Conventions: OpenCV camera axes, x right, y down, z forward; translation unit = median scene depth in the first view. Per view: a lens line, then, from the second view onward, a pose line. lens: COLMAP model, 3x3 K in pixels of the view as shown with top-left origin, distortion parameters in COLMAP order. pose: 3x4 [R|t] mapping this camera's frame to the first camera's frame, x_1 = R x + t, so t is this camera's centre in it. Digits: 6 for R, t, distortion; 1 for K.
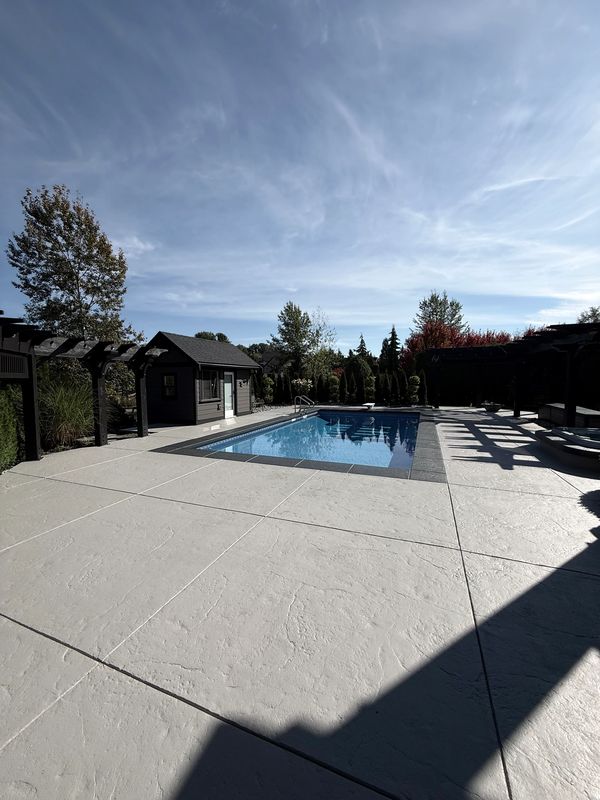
lens RADIAL K [[317.2, 0, 299.1], [0, 317.2, 400.2], [0, 0, 1]] dist [-0.001112, -0.000009]
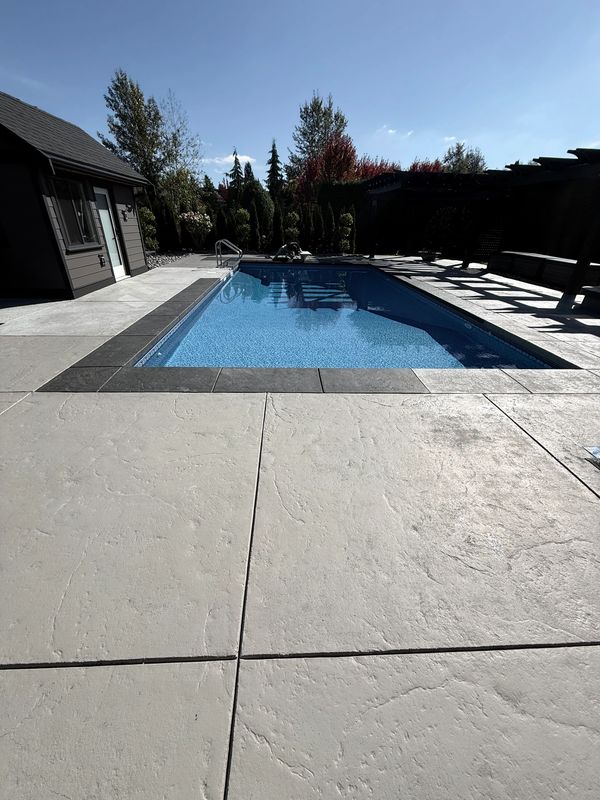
lens RADIAL K [[317.2, 0, 299.1], [0, 317.2, 400.2], [0, 0, 1]] dist [-0.001112, -0.000009]
pose [[0.912115, -0.176390, 0.370044, -0.169883], [-0.003166, 0.899633, 0.436635, -0.001745], [-0.409922, -0.399433, 0.820011, 0.277397]]
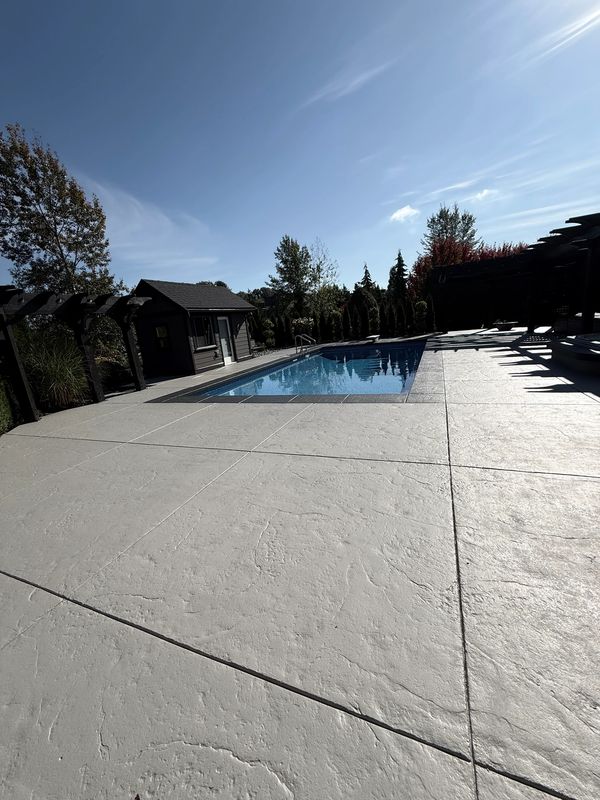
lens RADIAL K [[317.2, 0, 300.0], [0, 317.2, 400.0], [0, 0, 1]] dist [-0.000180, -0.000023]
pose [[0.994514, -0.095118, -0.043532, 0.027427], [0.101224, 0.980035, 0.171129, 0.016721], [0.026386, -0.174597, 0.984286, 0.020630]]
